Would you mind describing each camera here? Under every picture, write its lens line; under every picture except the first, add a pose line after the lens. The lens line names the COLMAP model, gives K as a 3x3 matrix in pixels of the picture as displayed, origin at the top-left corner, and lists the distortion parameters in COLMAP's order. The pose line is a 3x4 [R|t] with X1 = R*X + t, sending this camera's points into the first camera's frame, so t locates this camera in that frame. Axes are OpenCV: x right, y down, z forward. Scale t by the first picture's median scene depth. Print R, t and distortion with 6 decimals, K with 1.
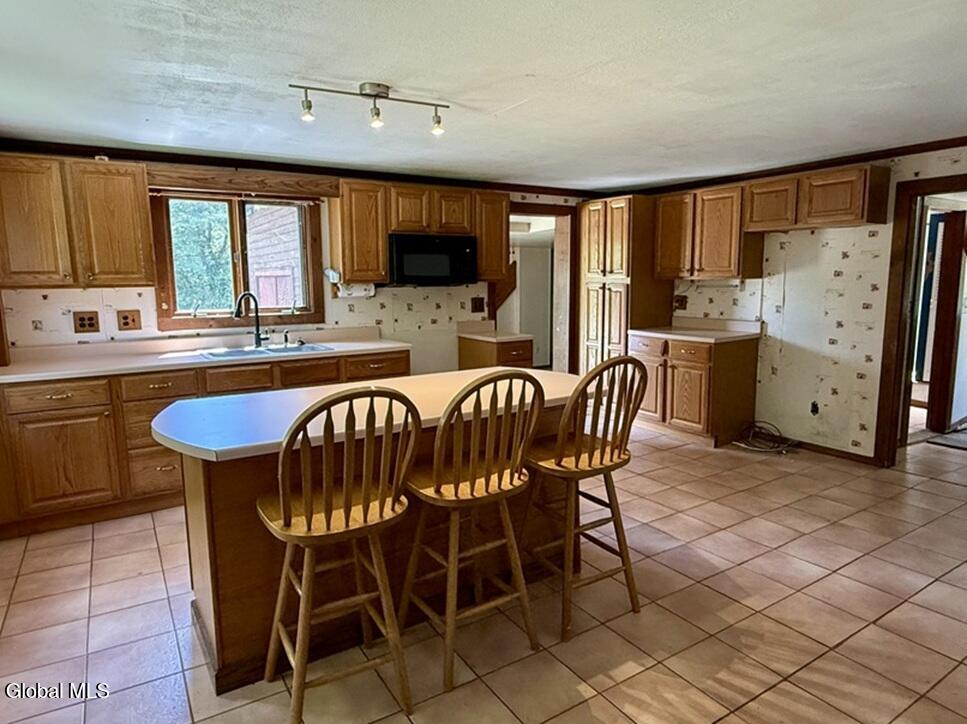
lens RADIAL K [[585.9, 0, 483.5], [0, 585.9, 362.0], [0, 0, 1]] dist [-0.004793, -0.000679]
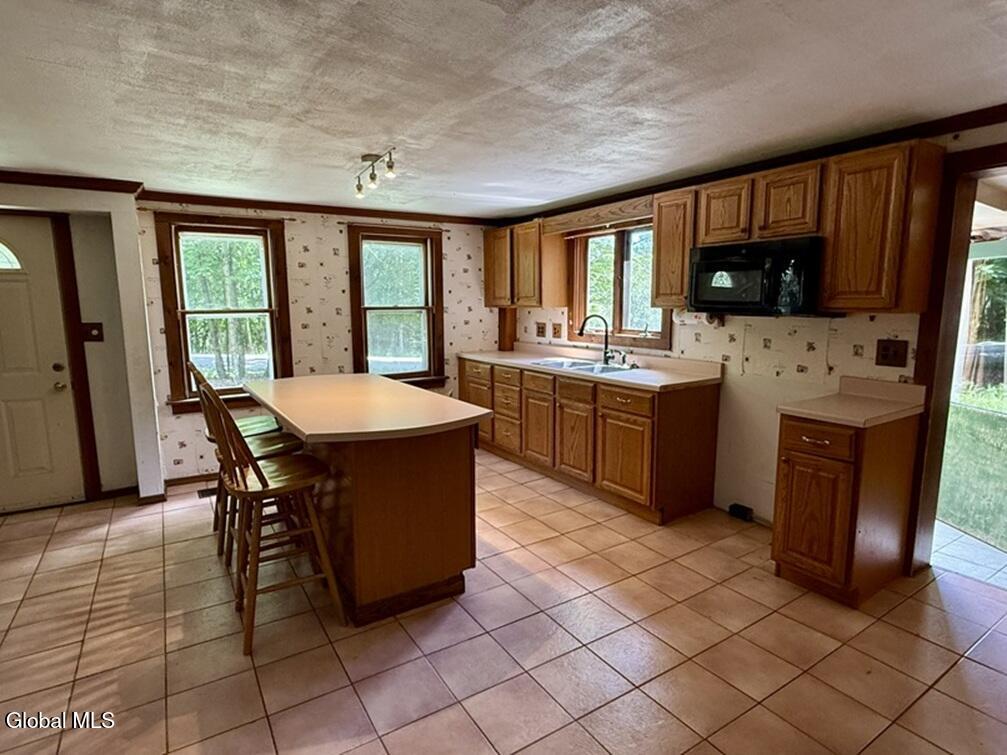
lens RADIAL K [[543.6, 0, 503.5], [0, 543.6, 377.5], [0, 0, 1]] dist [-0.004013, -0.000169]
pose [[0.001520, 0.149662, -0.988736, 0.612857], [-0.139618, 0.979085, 0.147987, -0.120645], [0.990204, 0.137821, 0.022384, 0.757686]]
